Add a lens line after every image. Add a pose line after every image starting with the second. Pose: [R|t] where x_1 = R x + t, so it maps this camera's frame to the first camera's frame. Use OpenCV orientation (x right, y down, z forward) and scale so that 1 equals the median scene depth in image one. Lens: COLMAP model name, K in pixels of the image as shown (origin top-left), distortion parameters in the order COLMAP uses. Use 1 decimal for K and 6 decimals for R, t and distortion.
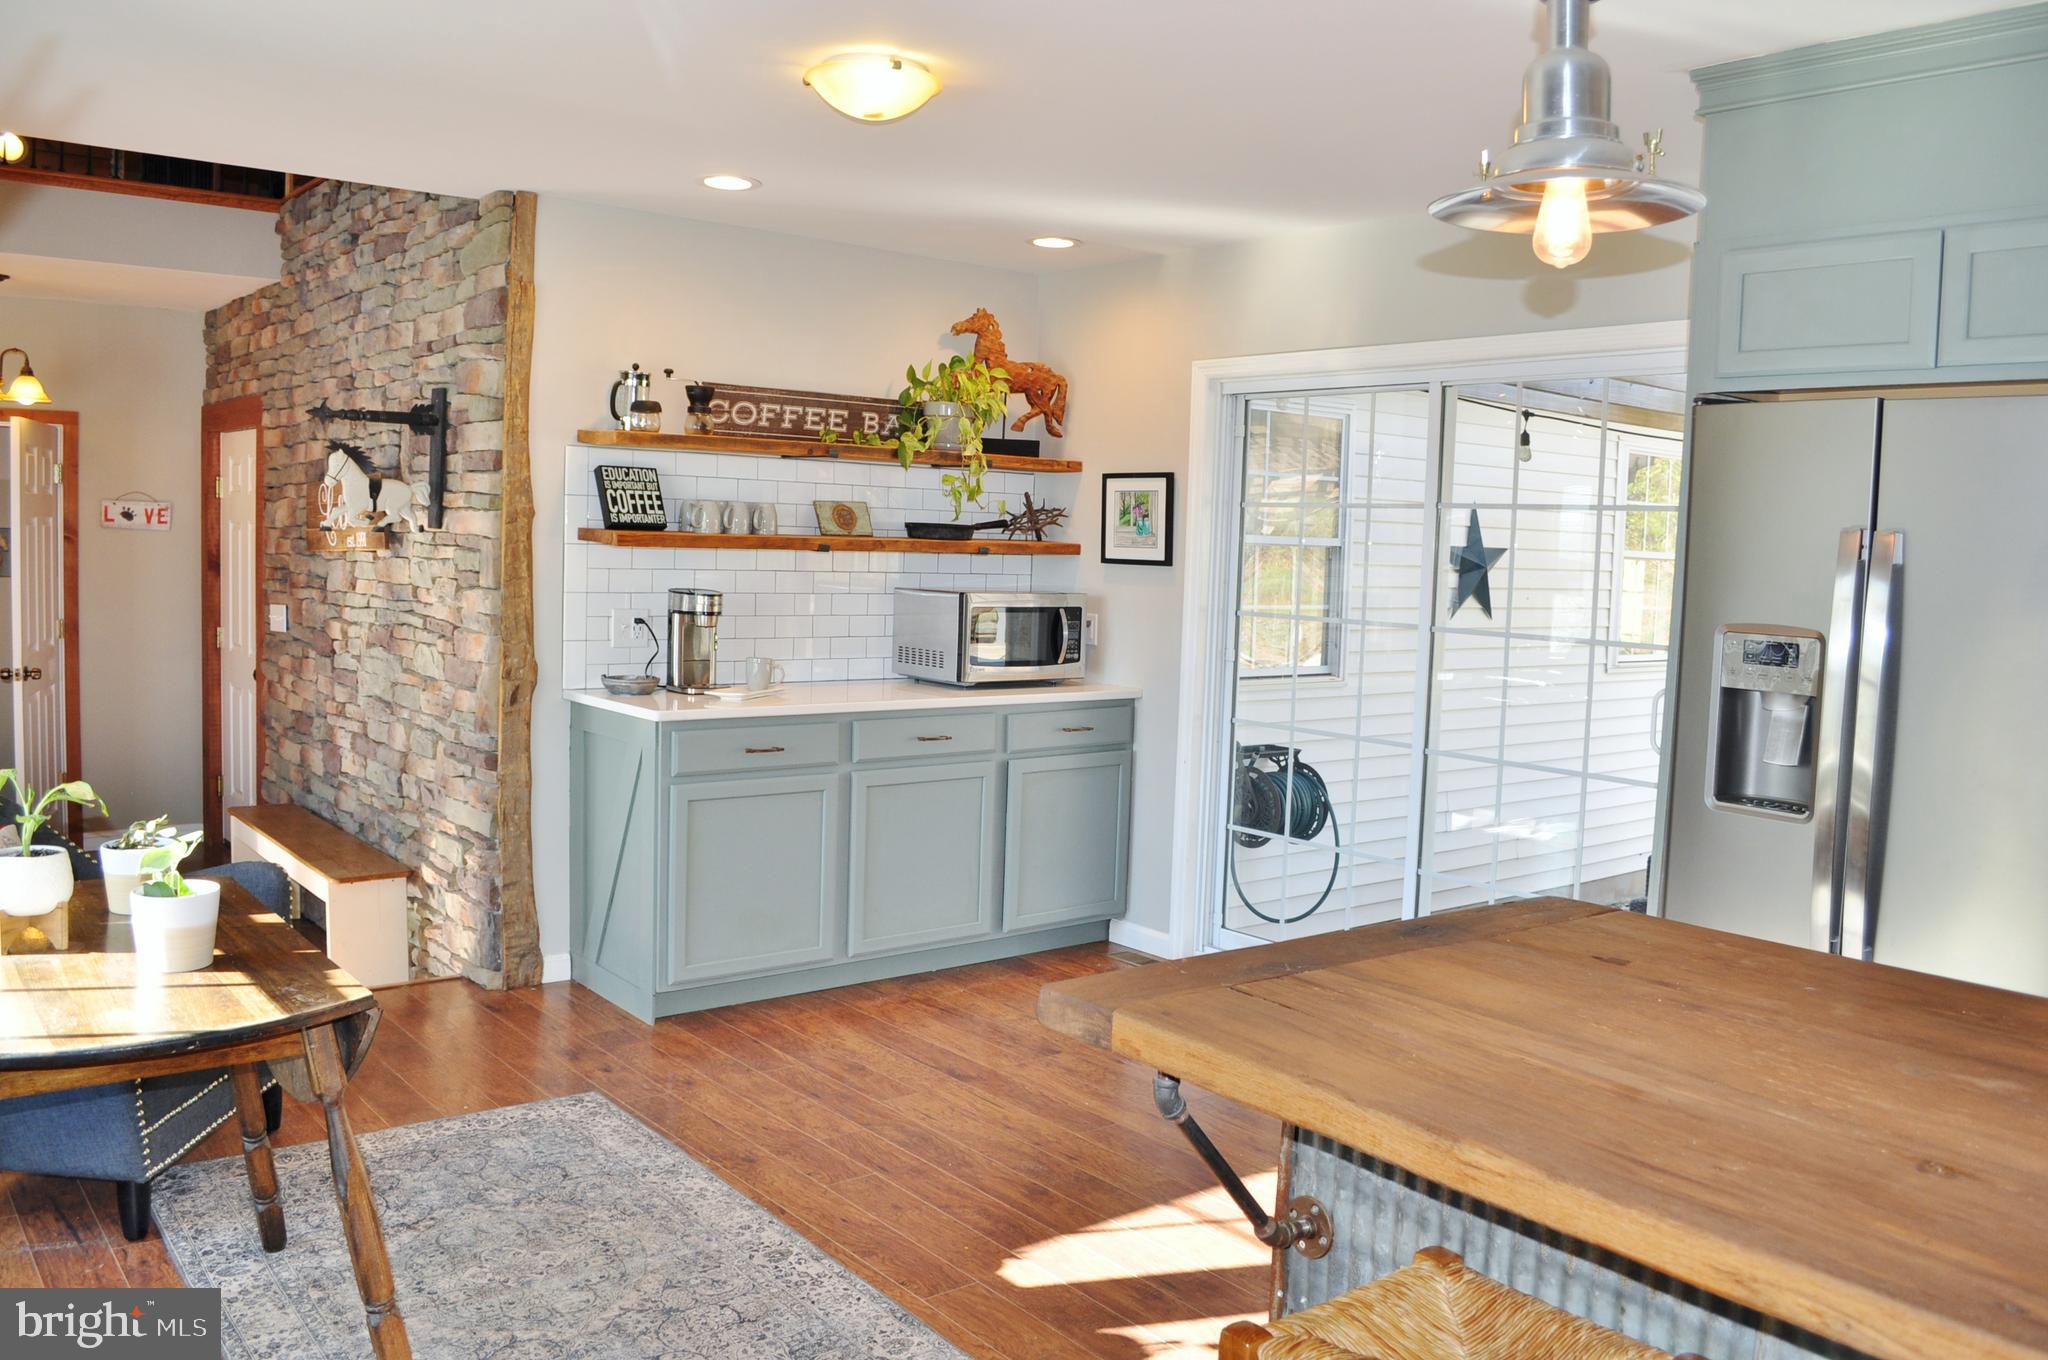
lens RADIAL K [[1609.4, 0, 1024.0], [0, 1609.4, 680.0], [0, 0, 1]] dist [-0.084293, 0.010796]
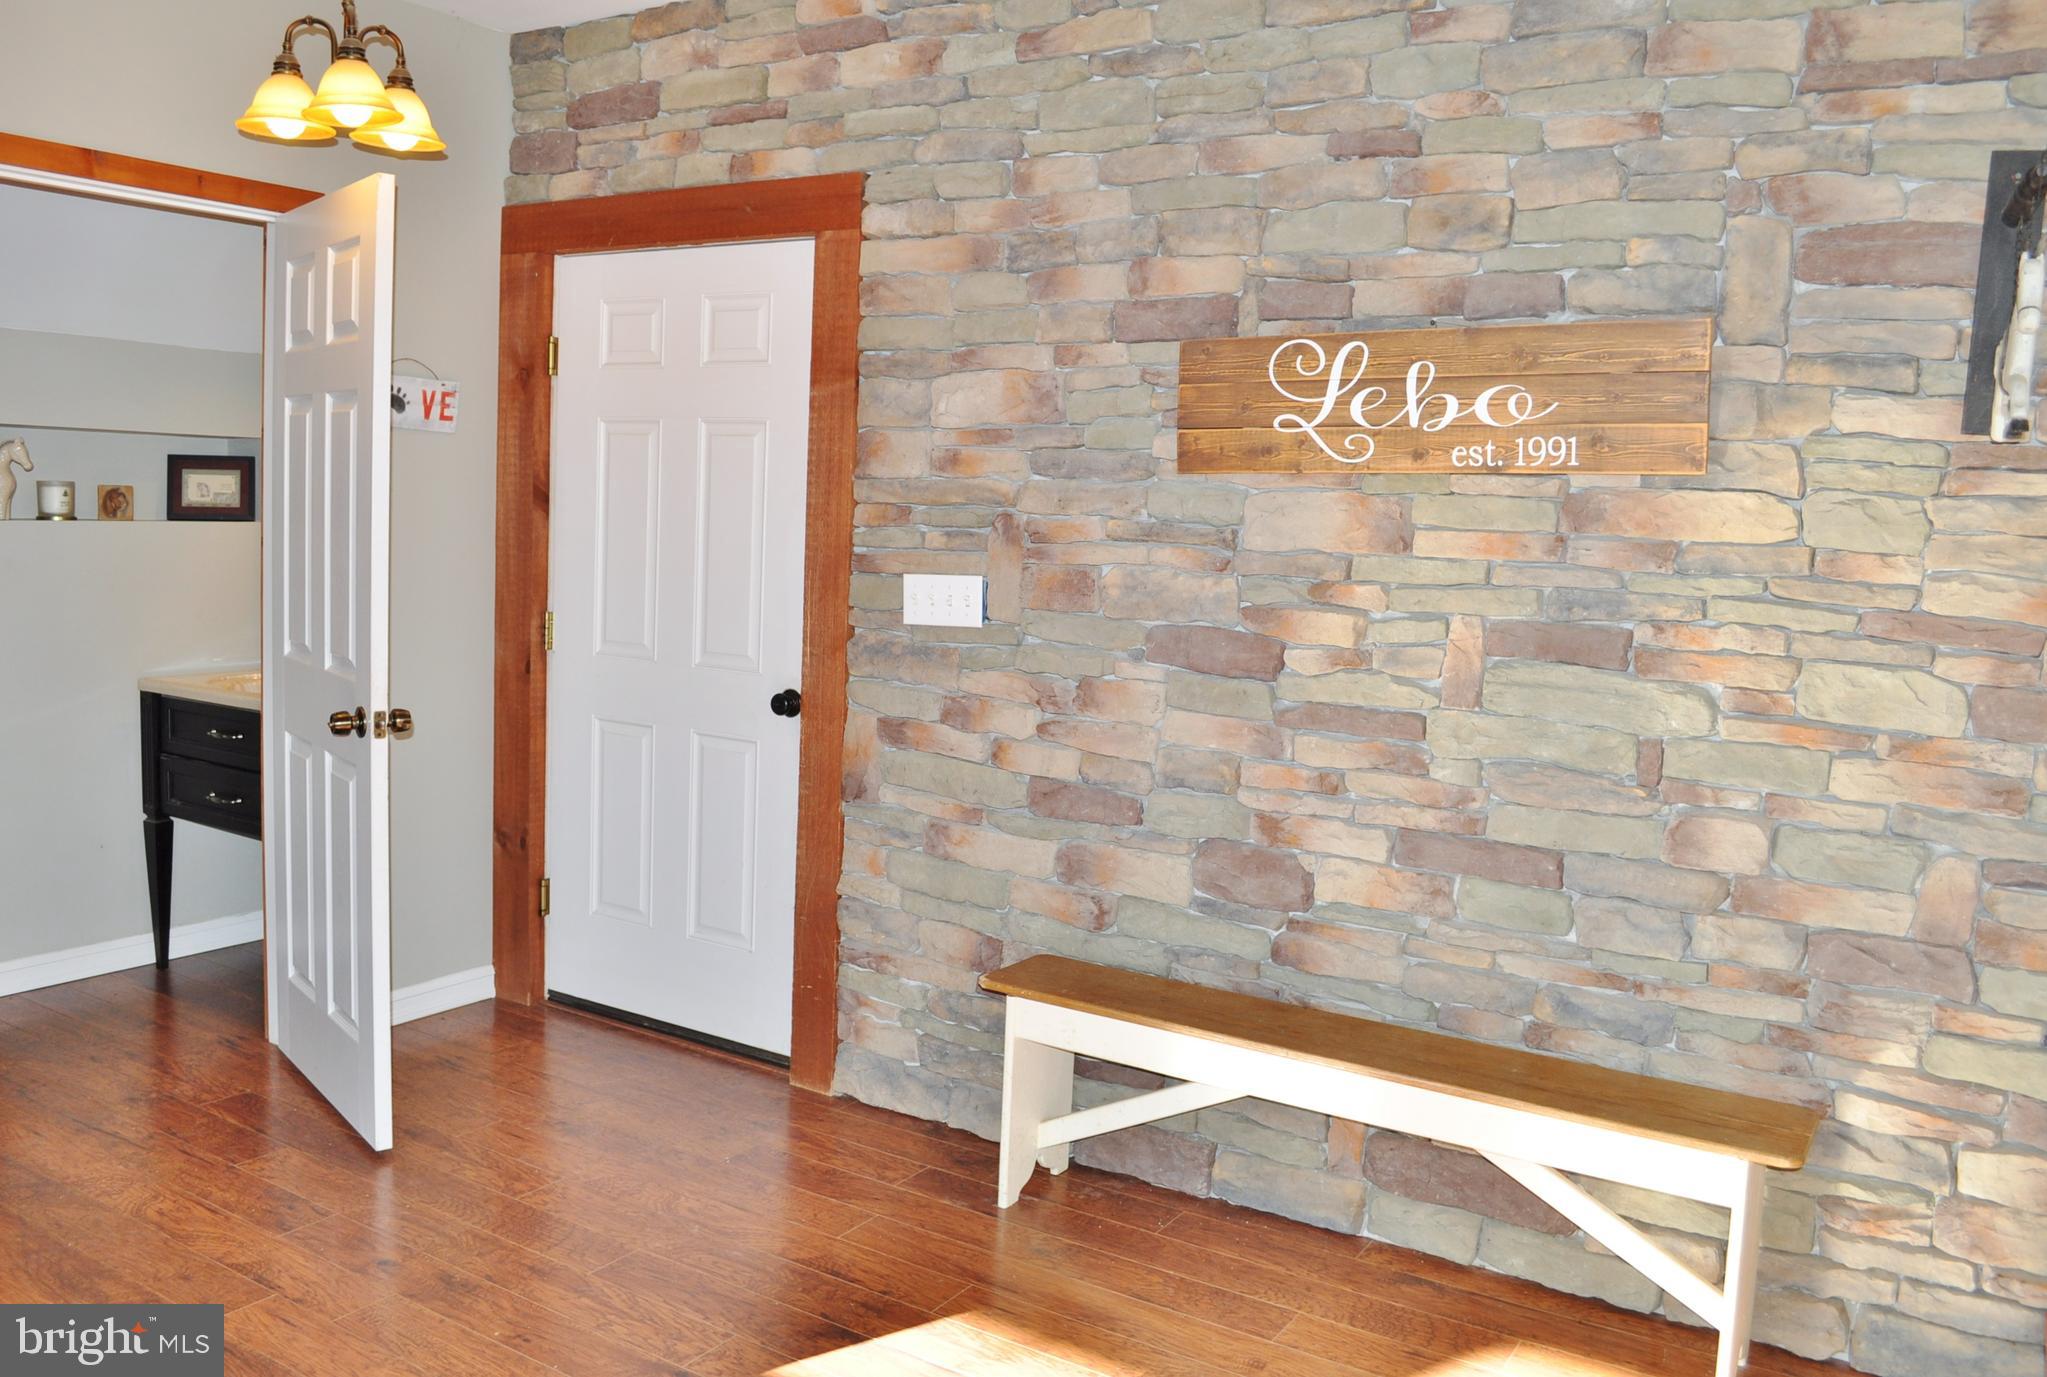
lens RADIAL K [[1622.2, 0, 1023.5], [0, 1622.2, 688.5], [0, 0, 1]] dist [-0.083332, 0.010398]
pose [[0.946191, -0.028725, 0.322331, -0.761785], [0.016321, 0.999021, 0.041119, -0.038599], [-0.323197, -0.033646, 0.945734, 0.585958]]
